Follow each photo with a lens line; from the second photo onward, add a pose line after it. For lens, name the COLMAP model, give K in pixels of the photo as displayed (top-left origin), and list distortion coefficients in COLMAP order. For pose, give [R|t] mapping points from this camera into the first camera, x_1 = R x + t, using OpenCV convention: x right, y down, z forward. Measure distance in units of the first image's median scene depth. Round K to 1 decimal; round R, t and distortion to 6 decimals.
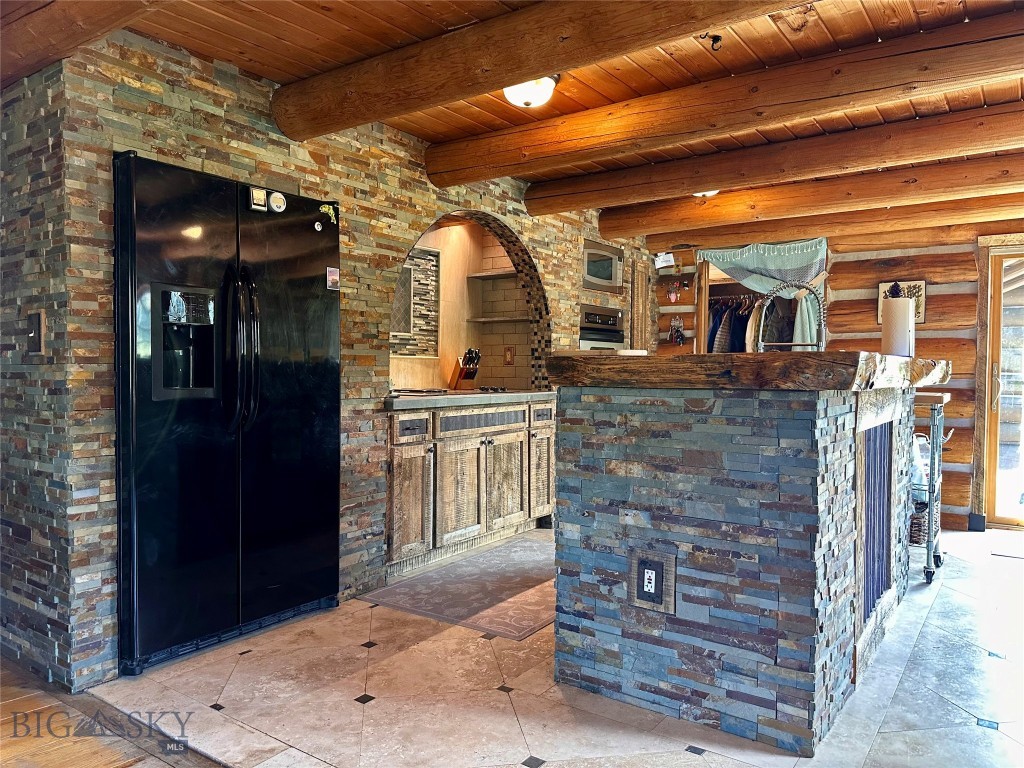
lens RADIAL K [[720.3, 0, 505.7], [0, 720.3, 398.1], [0, 0, 1]] dist [0.064460, -0.063667]
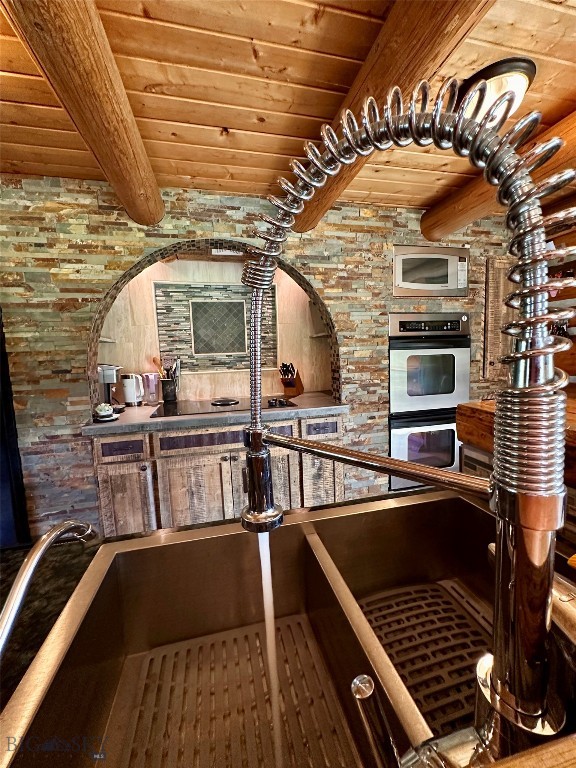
lens RADIAL K [[307.0, 0, 293.6], [0, 307.0, 383.0], [0, 0, 1]] dist [-0.007765, 0.001908]
pose [[0.758101, 0.032583, -0.651322, 0.297082], [0.012272, 0.997861, 0.064202, -0.068467], [0.652021, -0.056665, 0.756080, 0.630434]]
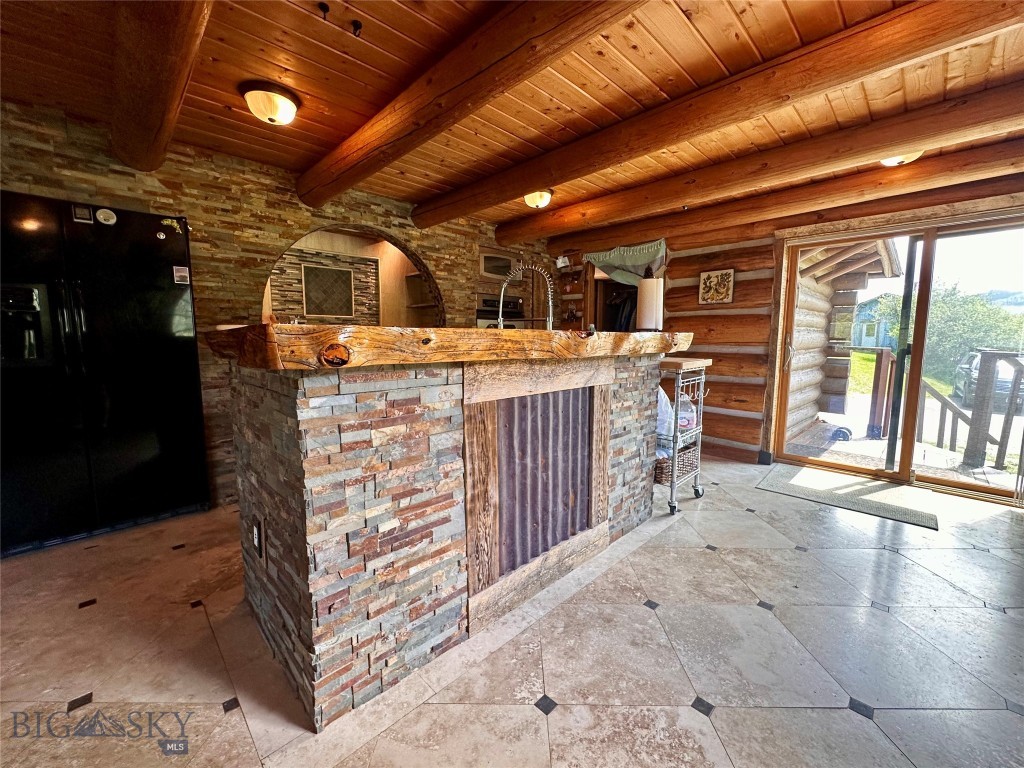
lens RADIAL K [[409.4, 0, 513.6], [0, 409.4, 386.5], [0, 0, 1]] dist [-0.007765, 0.001908]
pose [[0.985528, 0.013892, -0.168945, 0.331110], [-0.000837, 0.997023, 0.077103, -0.011494], [0.169513, -0.075846, 0.982605, 0.228176]]
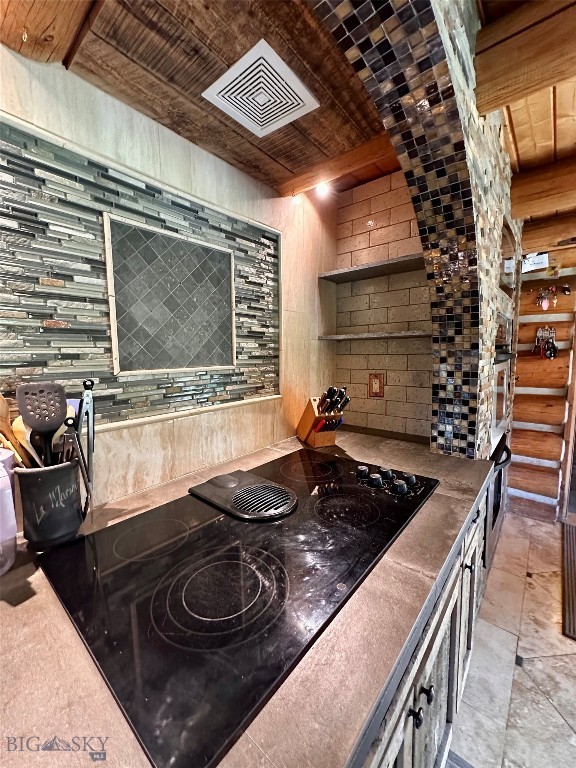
lens RADIAL K [[307.0, 0, 287.8], [0, 307.0, 383.9], [0, 0, 1]] dist [-0.007765, 0.001908]
pose [[0.996176, -0.011111, -0.086665, -0.063890], [0.016546, 0.997923, 0.062253, -0.088654], [0.085793, -0.063449, 0.994291, 0.745716]]
